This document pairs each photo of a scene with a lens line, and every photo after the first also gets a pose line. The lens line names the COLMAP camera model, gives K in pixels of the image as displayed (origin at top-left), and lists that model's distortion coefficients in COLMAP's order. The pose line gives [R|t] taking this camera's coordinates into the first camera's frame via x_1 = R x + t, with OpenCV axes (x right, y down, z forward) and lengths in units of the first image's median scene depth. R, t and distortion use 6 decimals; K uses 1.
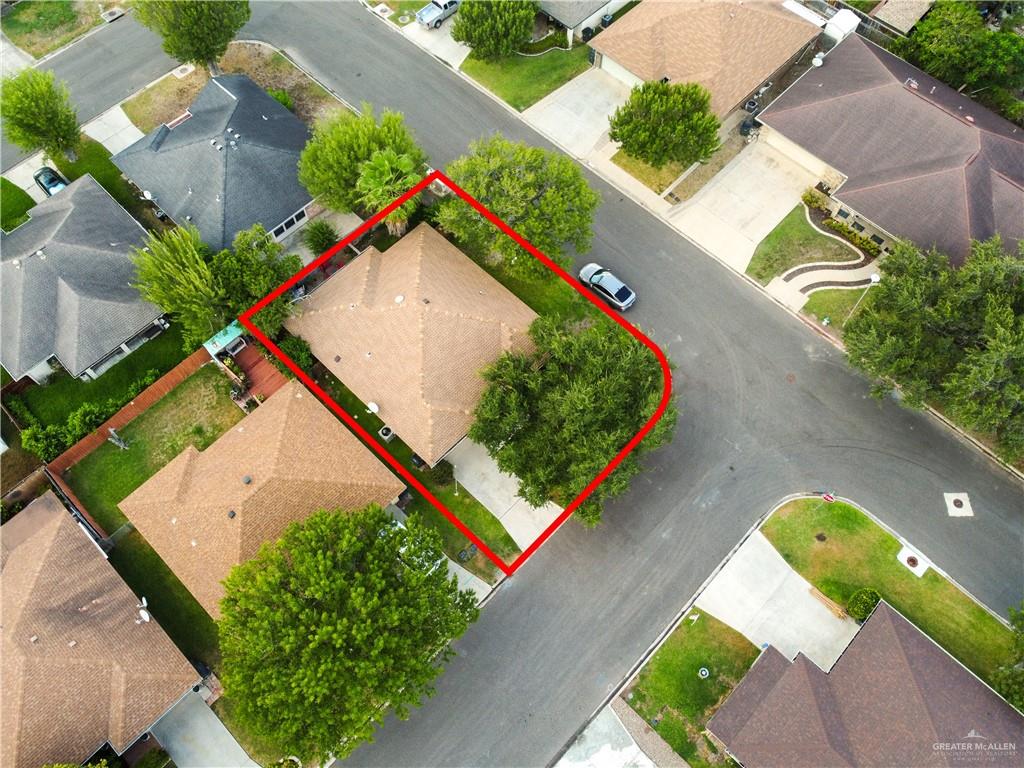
lens RADIAL K [[784.2, 0, 516.7], [0, 784.2, 388.1], [0, 0, 1]] dist [-0.011275, 0.007267]
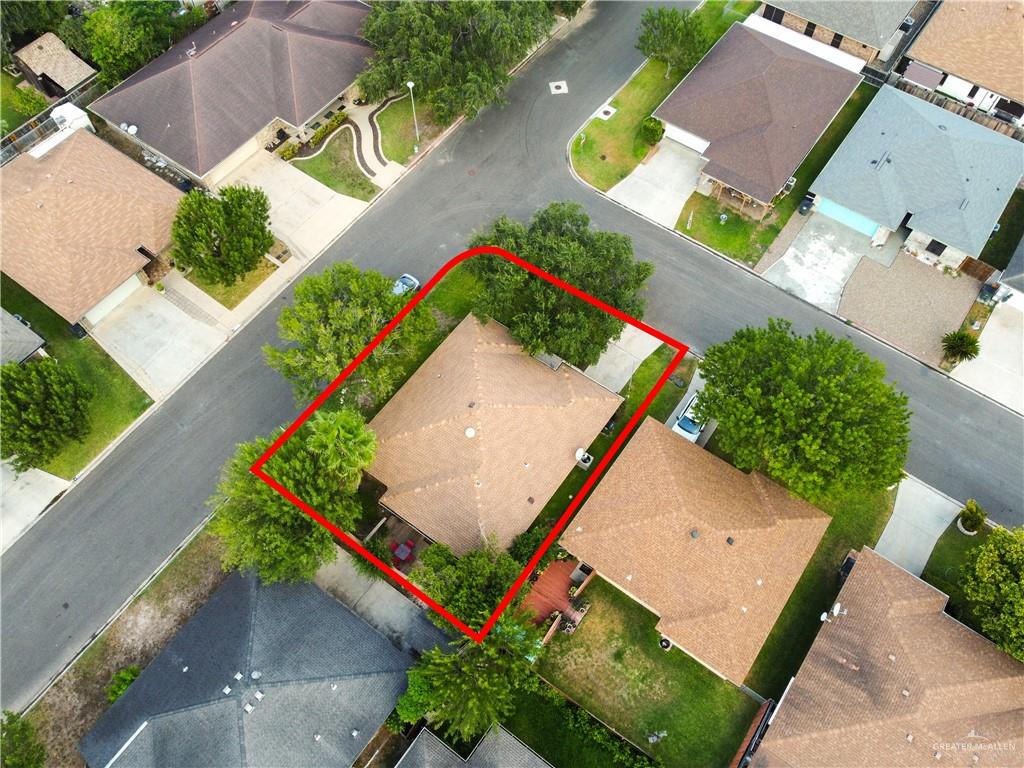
lens RADIAL K [[784.2, 0, 511.9], [0, 784.2, 381.4], [0, 0, 1]] dist [-0.011275, 0.007267]
pose [[-0.139186, -0.866261, 0.479811, -0.538907], [0.885656, 0.107857, 0.451642, -0.486306], [-0.442991, 0.487810, 0.752197, 0.221256]]
